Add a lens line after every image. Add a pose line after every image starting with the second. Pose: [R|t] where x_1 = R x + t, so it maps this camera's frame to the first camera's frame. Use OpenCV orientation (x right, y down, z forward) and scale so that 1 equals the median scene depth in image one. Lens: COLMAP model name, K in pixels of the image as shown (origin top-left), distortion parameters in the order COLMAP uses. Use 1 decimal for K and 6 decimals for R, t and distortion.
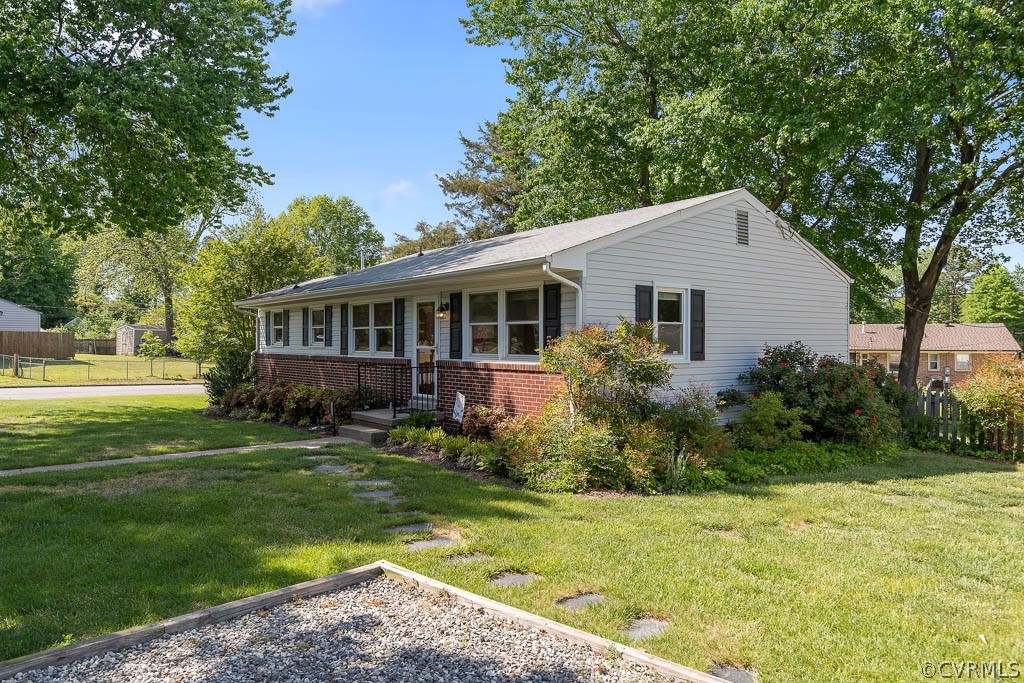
lens RADIAL K [[694.1, 0, 512.0], [0, 694.1, 341.5], [0, 0, 1]] dist [0.000036, -0.004032]
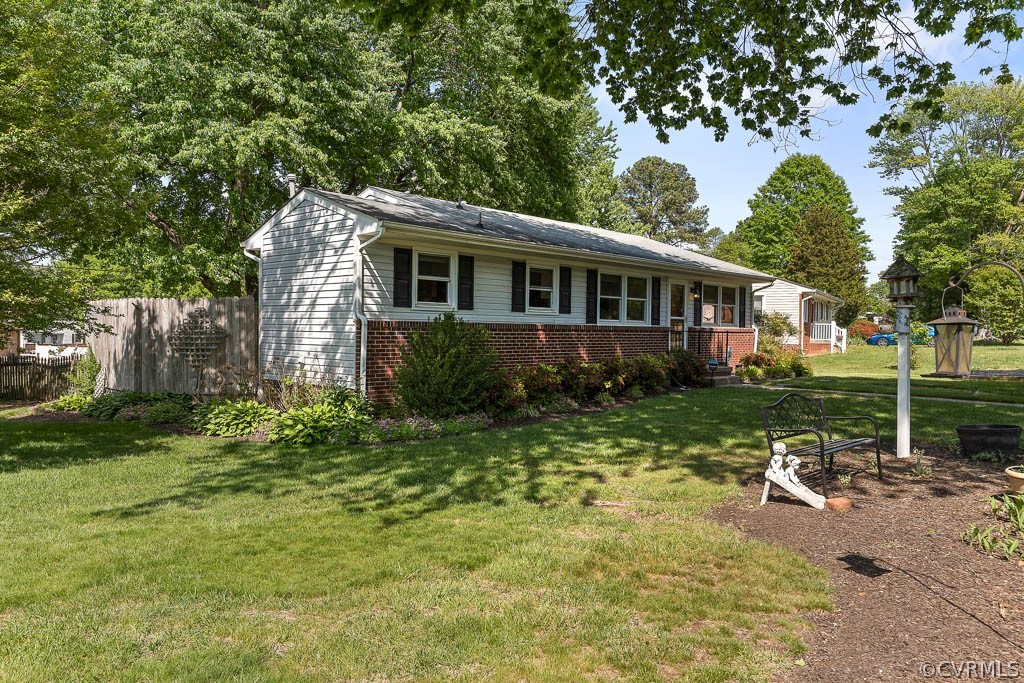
lens RADIAL K [[712.7, 0, 512.0], [0, 712.7, 341.5], [0, 0, 1]] dist [0.000090, -0.000039]
pose [[-0.133516, -0.029933, 0.990594, -1.361700], [-0.026511, 0.999294, 0.026622, 0.023457], [-0.990692, -0.022707, -0.134216, 1.417323]]
